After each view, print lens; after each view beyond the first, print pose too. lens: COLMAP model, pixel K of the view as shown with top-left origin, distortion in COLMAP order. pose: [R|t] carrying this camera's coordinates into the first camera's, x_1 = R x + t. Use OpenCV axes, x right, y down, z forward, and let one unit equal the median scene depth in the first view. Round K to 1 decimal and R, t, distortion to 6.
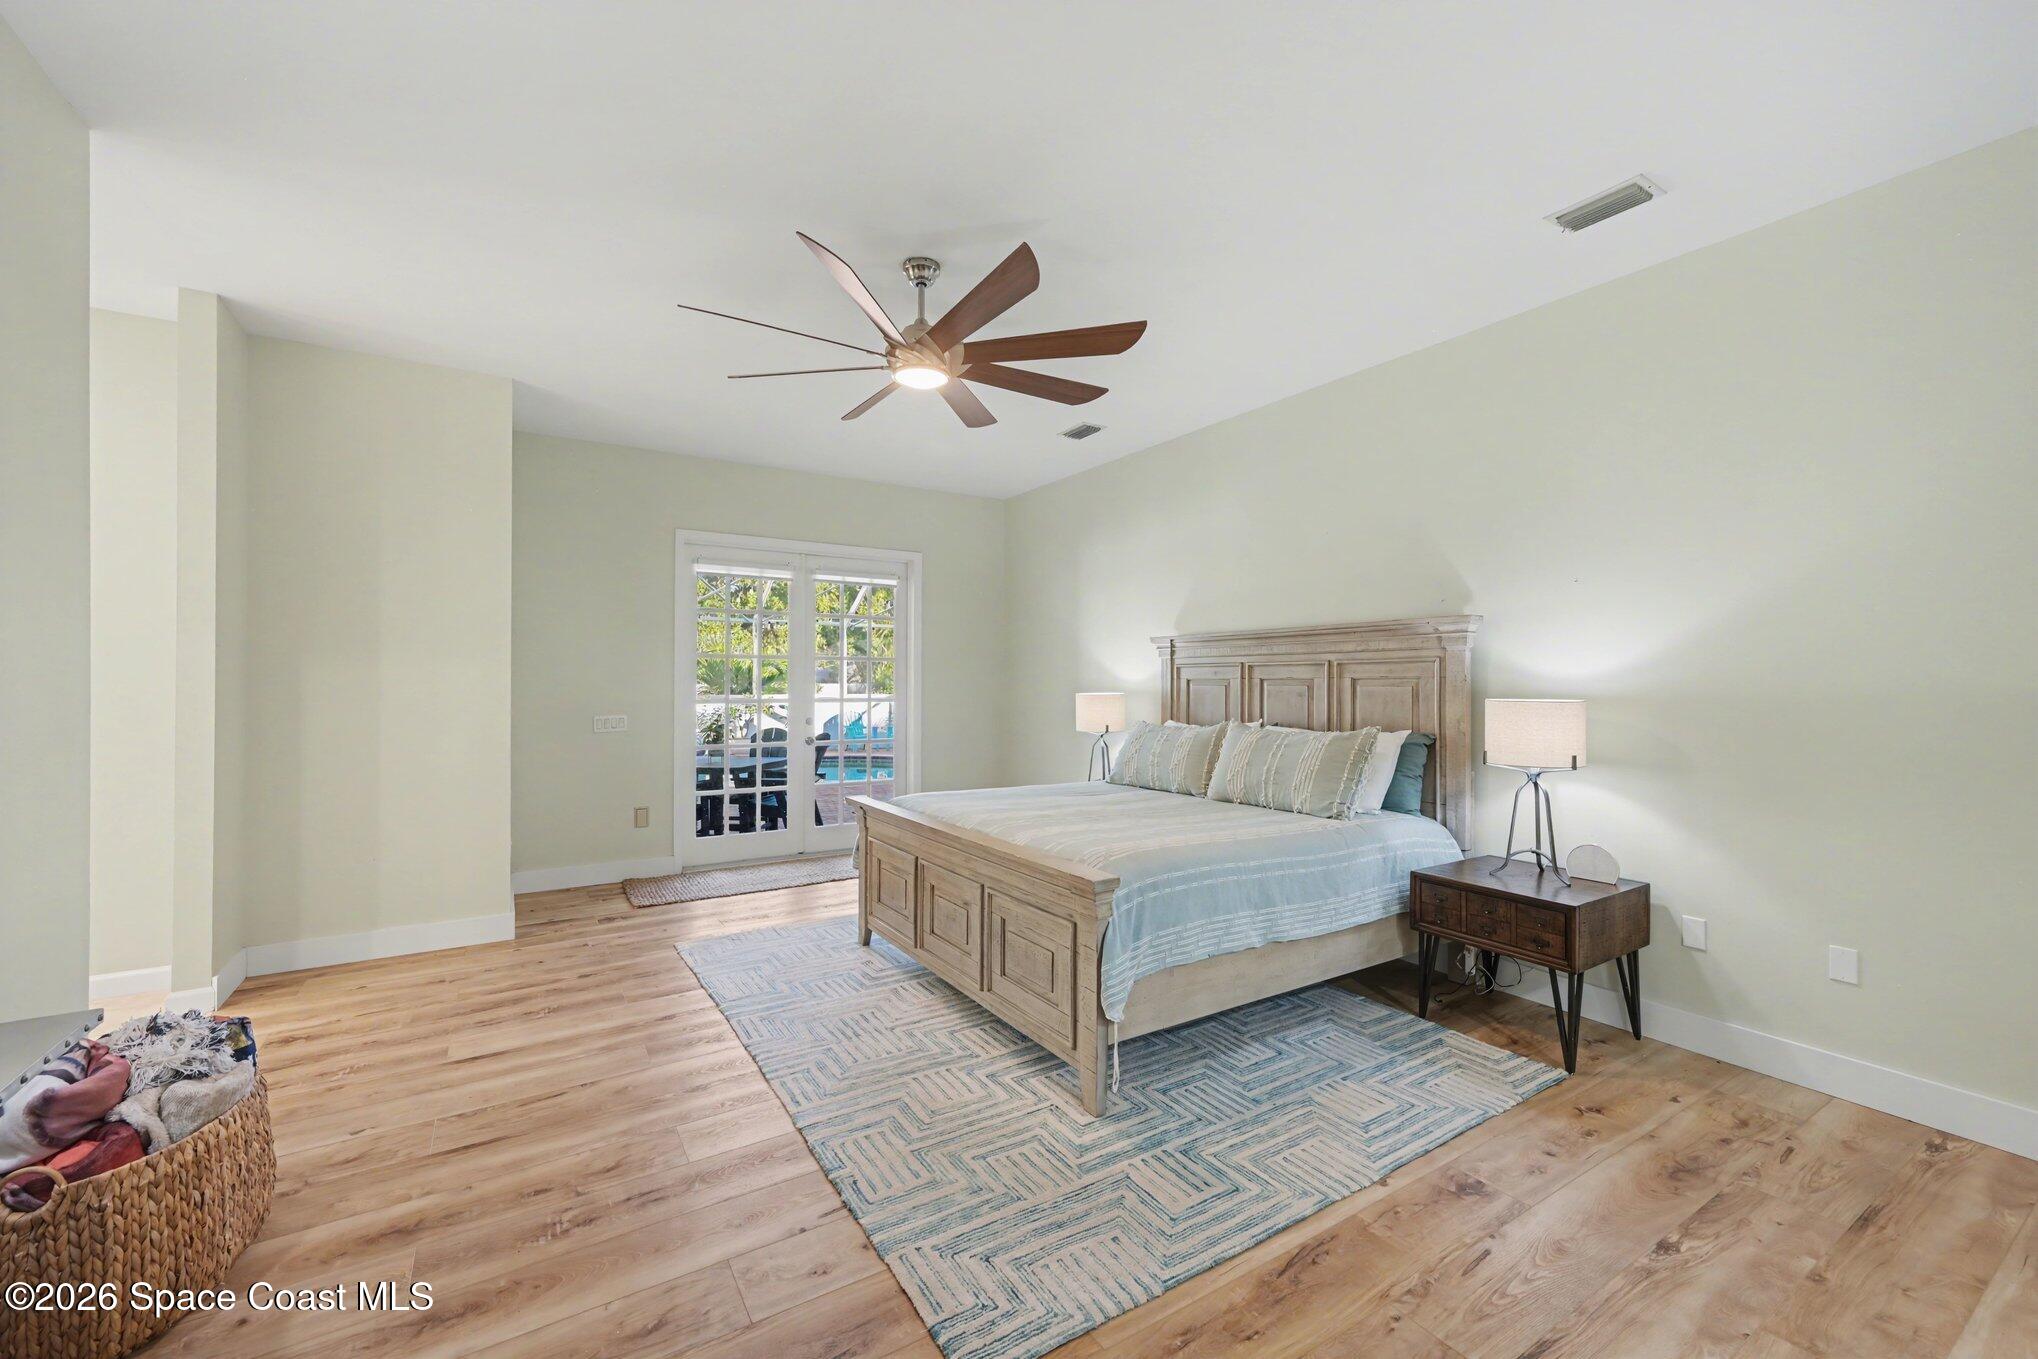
lens RADIAL K [[810.1, 0, 1023.0], [0, 810.1, 681.7], [0, 0, 1]] dist [0.002796, 0.000234]
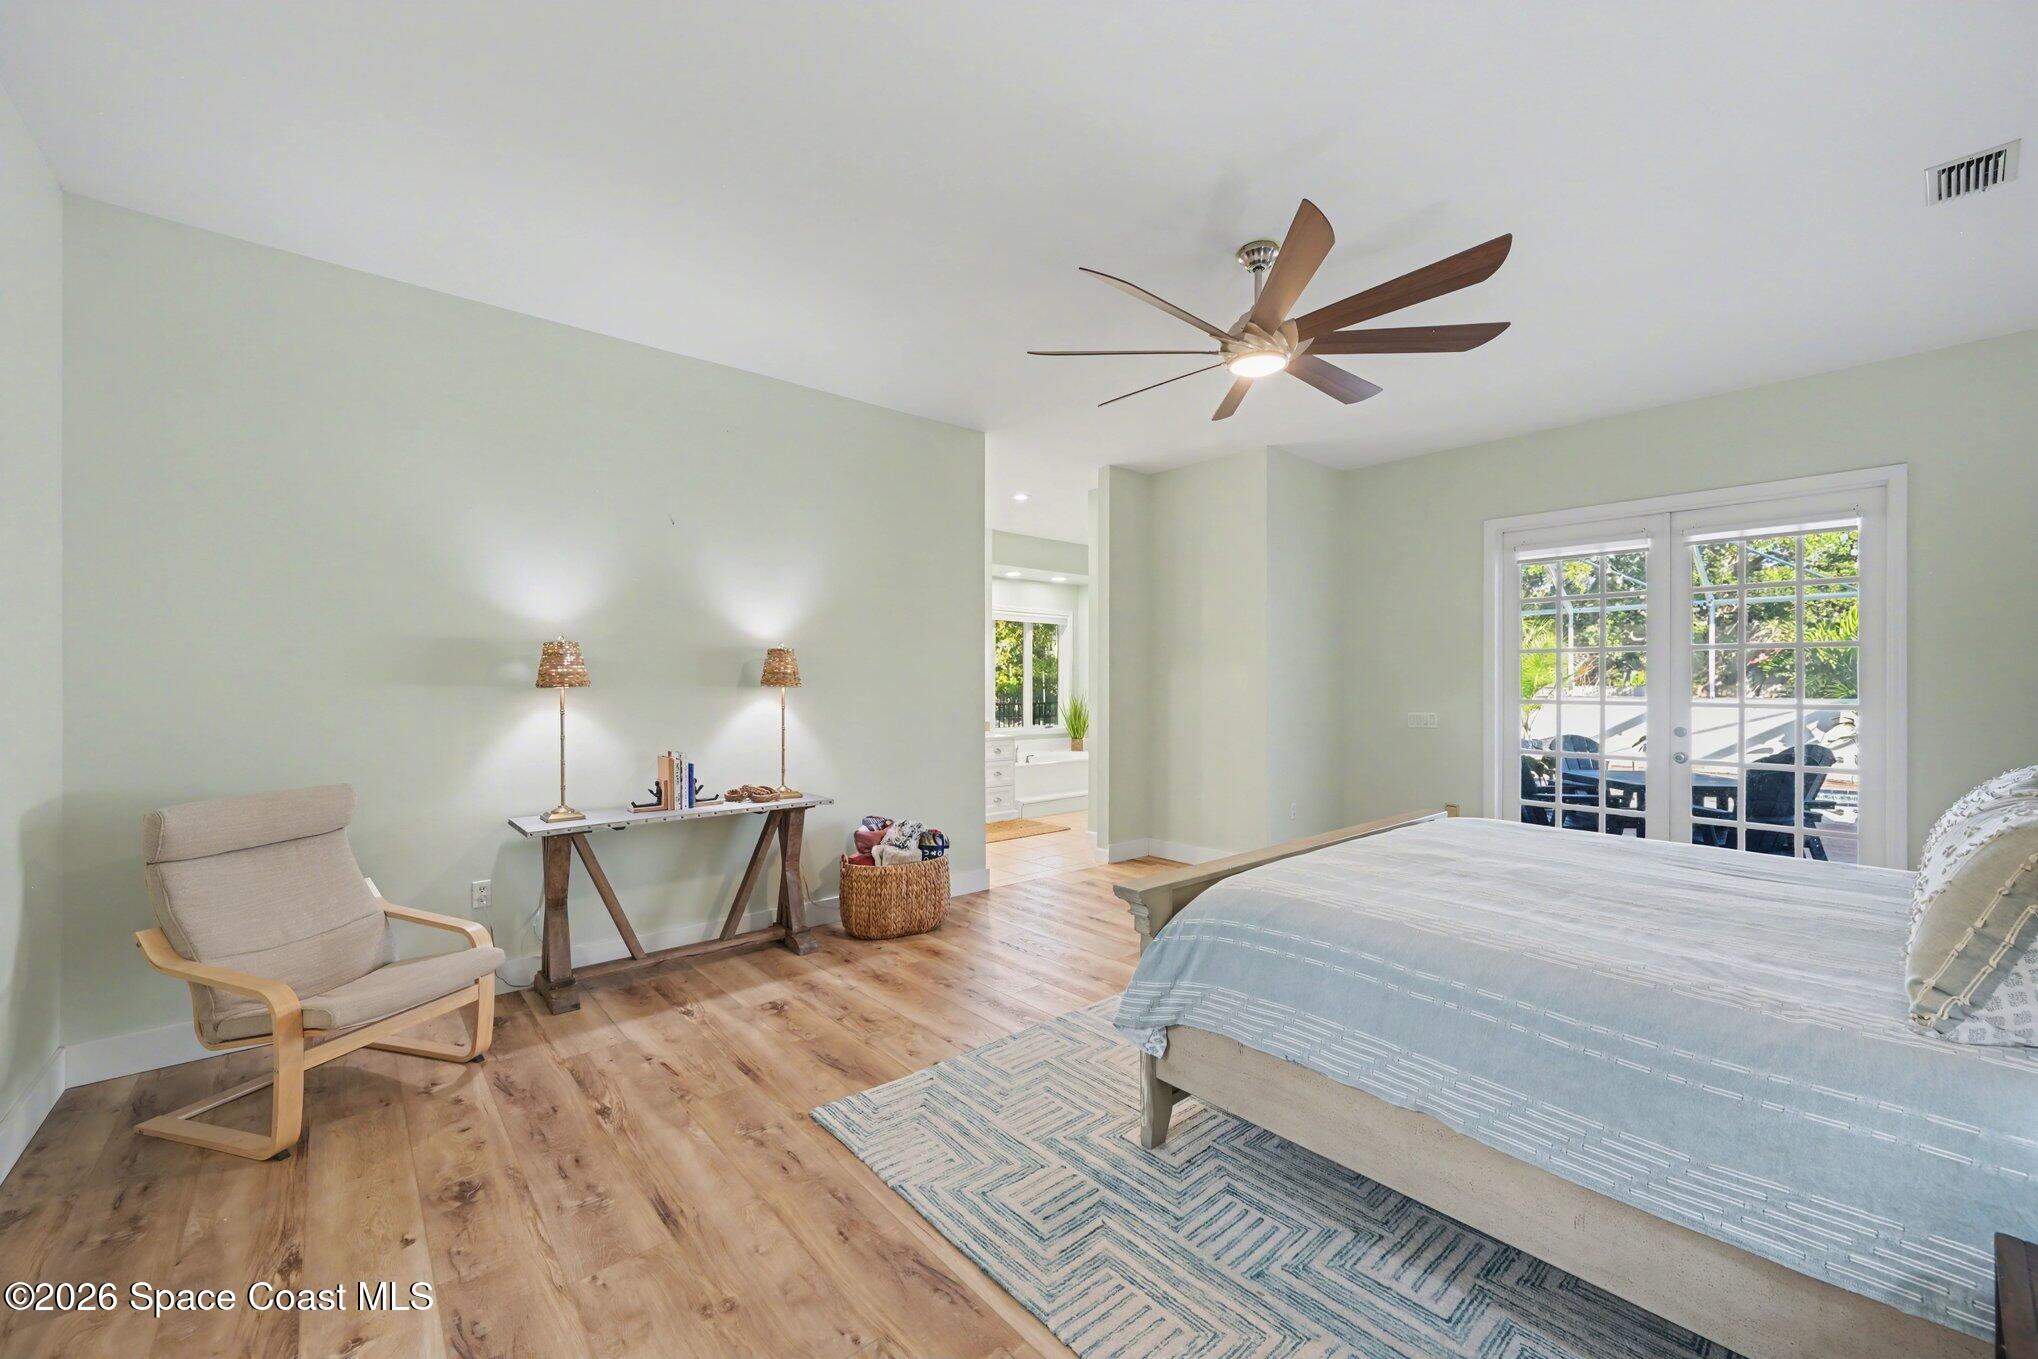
lens RADIAL K [[810.1, 0, 1026.2], [0, 810.1, 679.1], [0, 0, 1]] dist [0.002796, 0.000234]
pose [[0.151341, -0.005366, -0.988467, 0.972018], [0.000370, 0.999986, -0.005372, 0.007597], [0.988481, 0.000448, 0.151341, 0.711490]]
